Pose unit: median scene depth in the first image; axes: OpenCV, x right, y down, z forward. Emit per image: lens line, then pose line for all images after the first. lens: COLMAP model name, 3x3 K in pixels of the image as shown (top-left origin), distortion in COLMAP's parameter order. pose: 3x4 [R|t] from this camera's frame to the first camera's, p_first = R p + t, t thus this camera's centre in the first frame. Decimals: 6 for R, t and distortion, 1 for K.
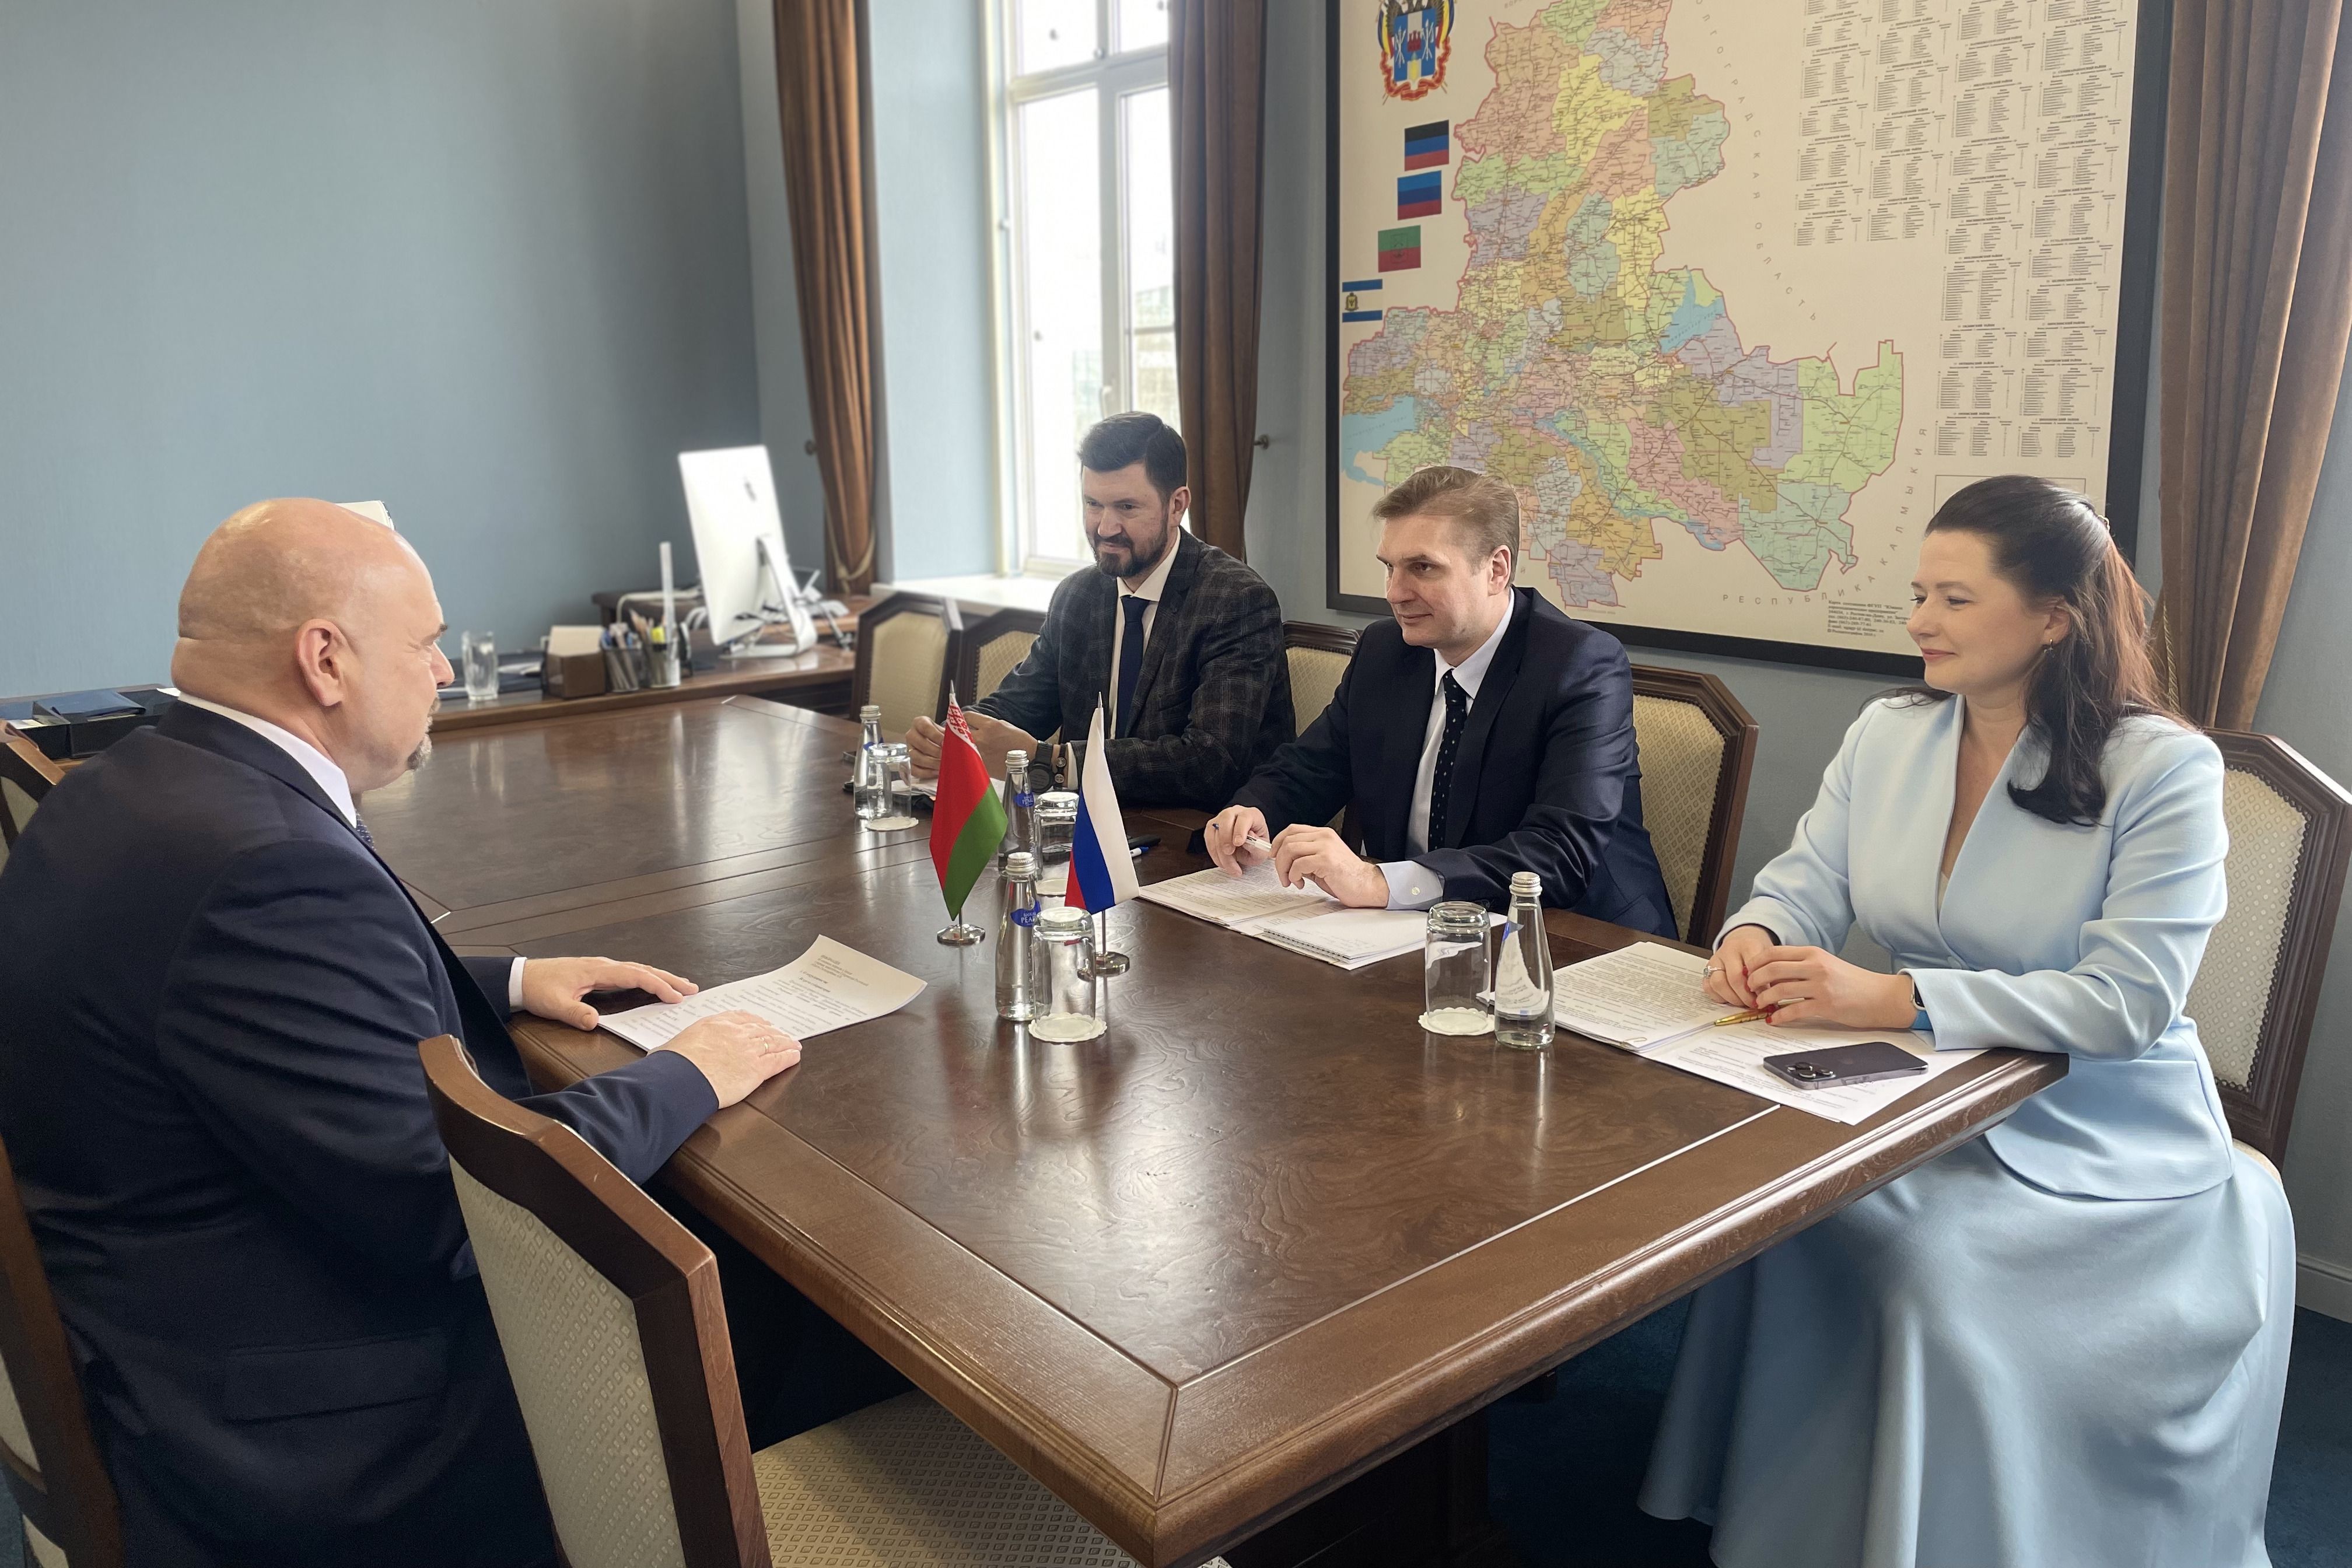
lens RADIAL K [[1794.4, 0, 1176.4], [0, 1794.4, 778.5], [0, 0, 1]] dist [0.061471, -0.075363]
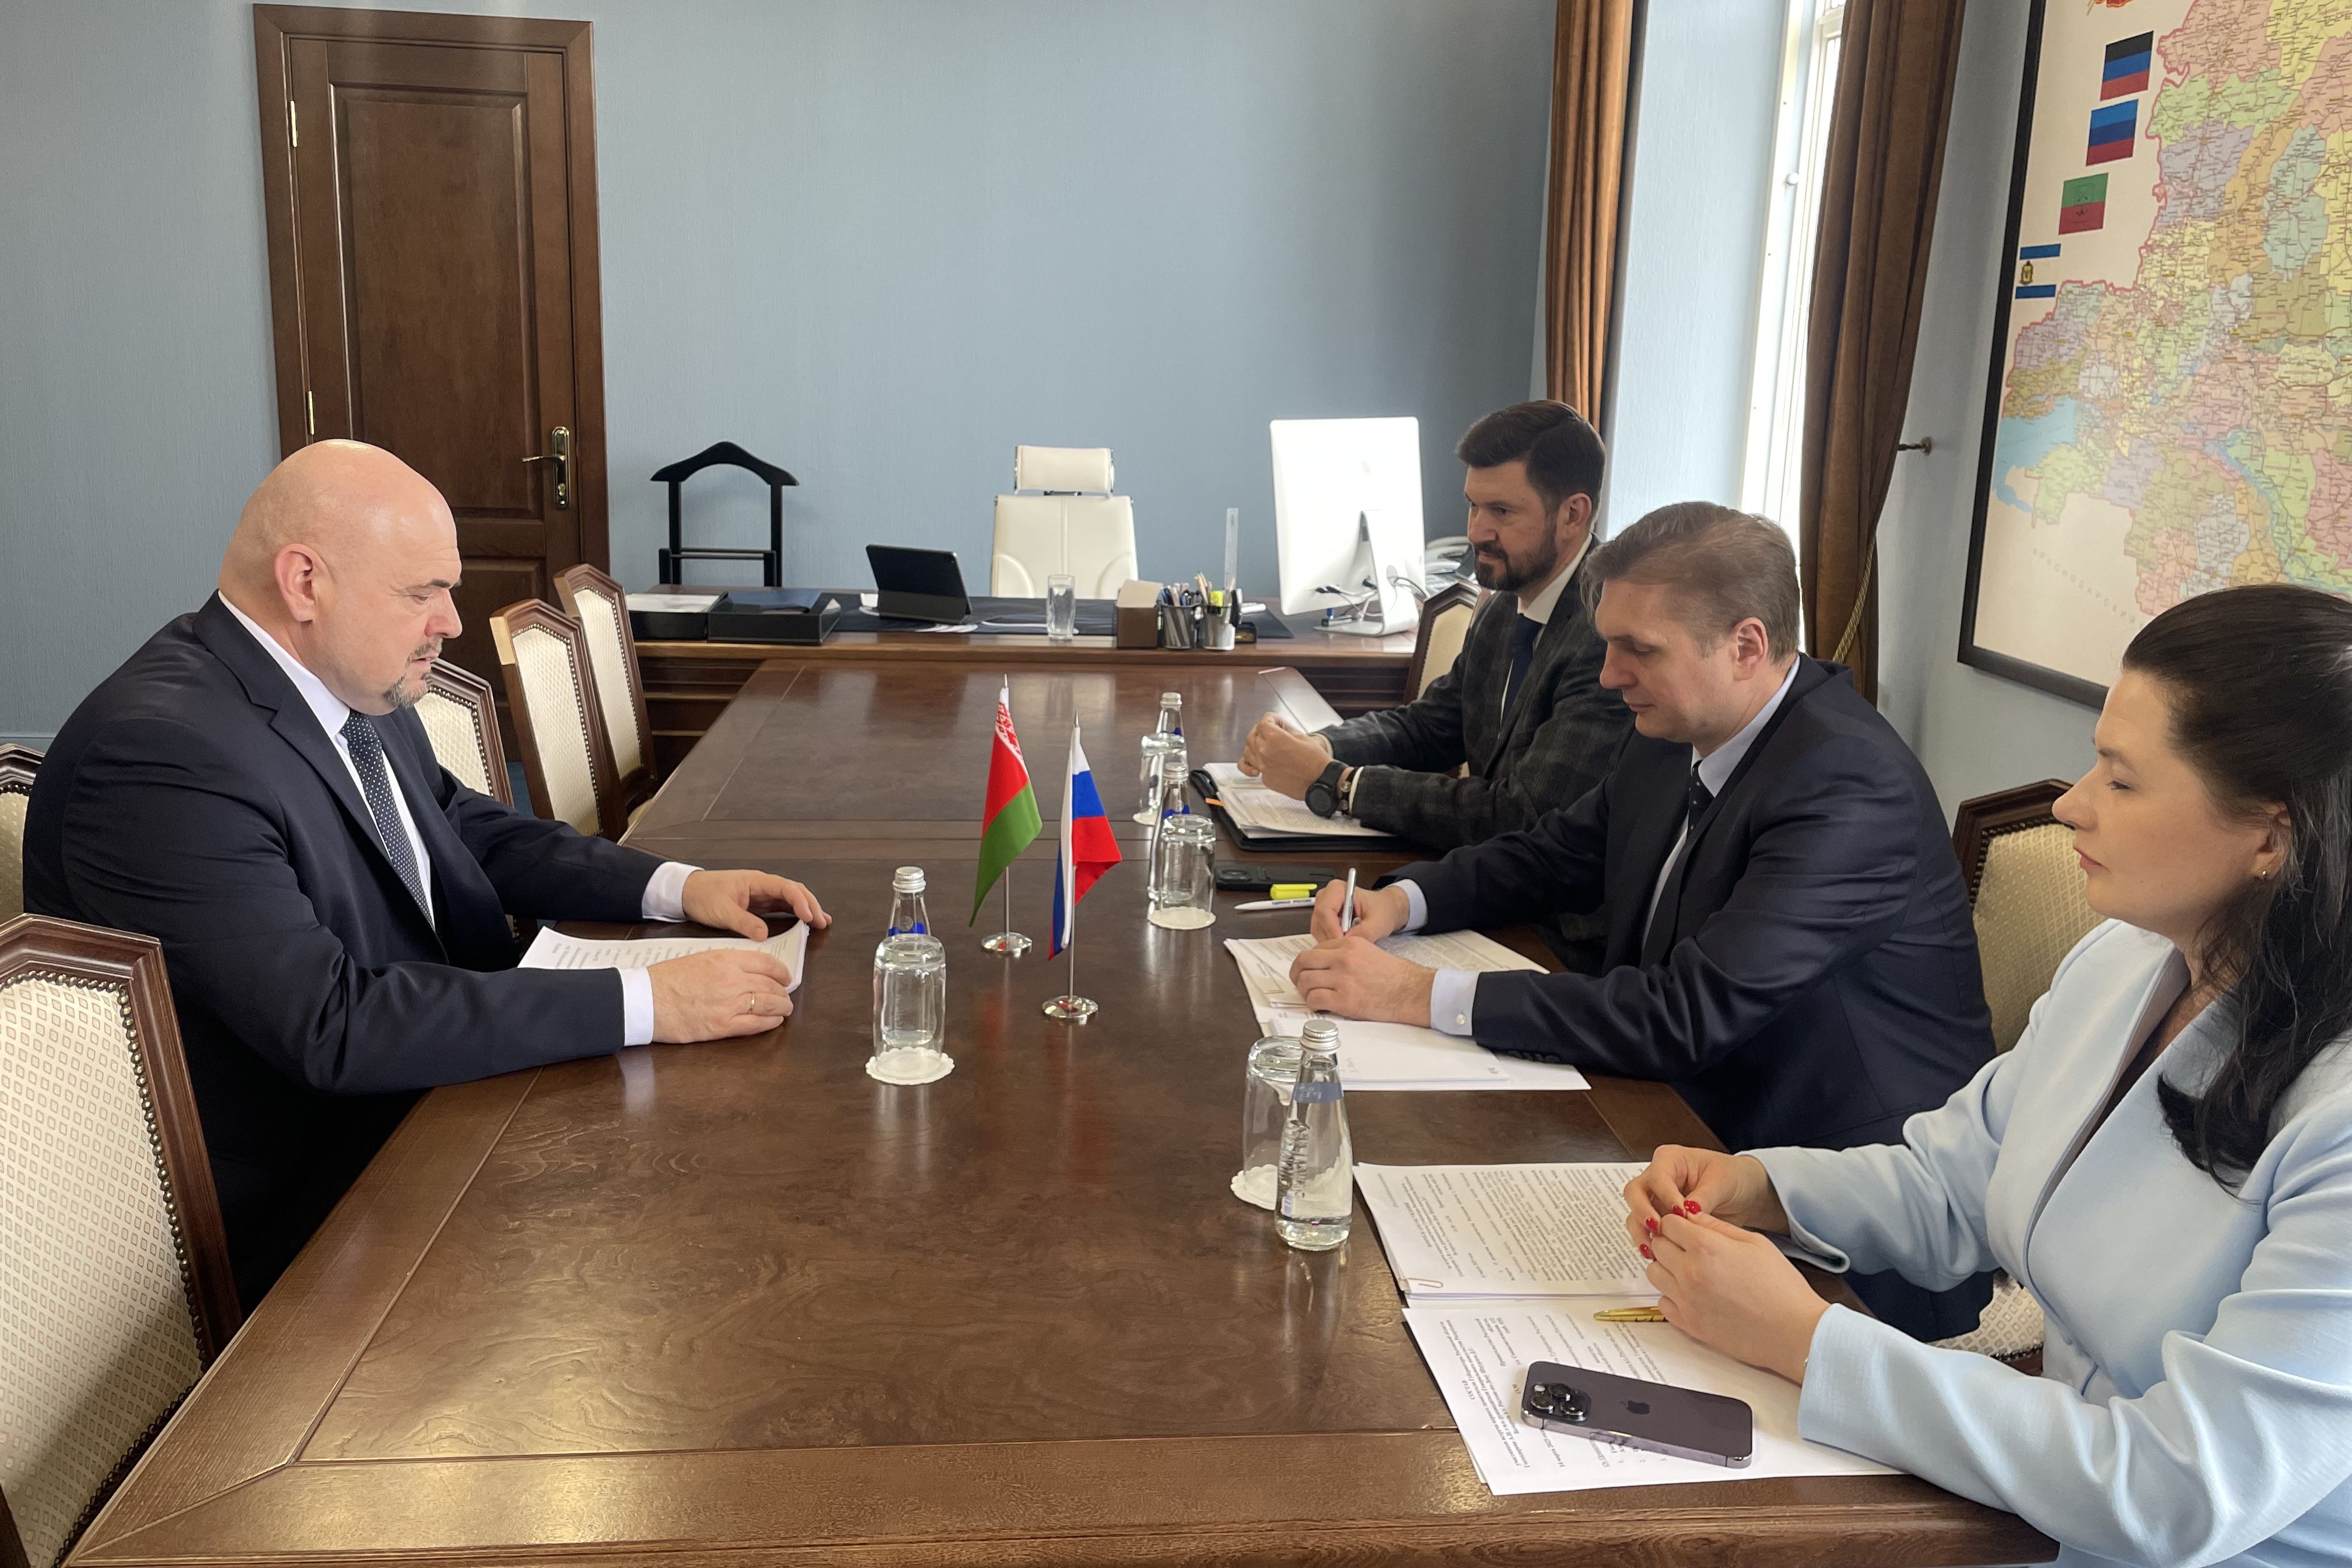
lens RADIAL K [[1794.4, 0, 1182.8], [0, 1794.4, 790.5], [0, 0, 1]] dist [0.061471, -0.075363]
pose [[0.813506, 0.175060, -0.554584, 0.296161], [-0.158402, 0.984262, 0.078336, -0.052848], [0.559569, 0.024120, 0.828433, 0.168285]]
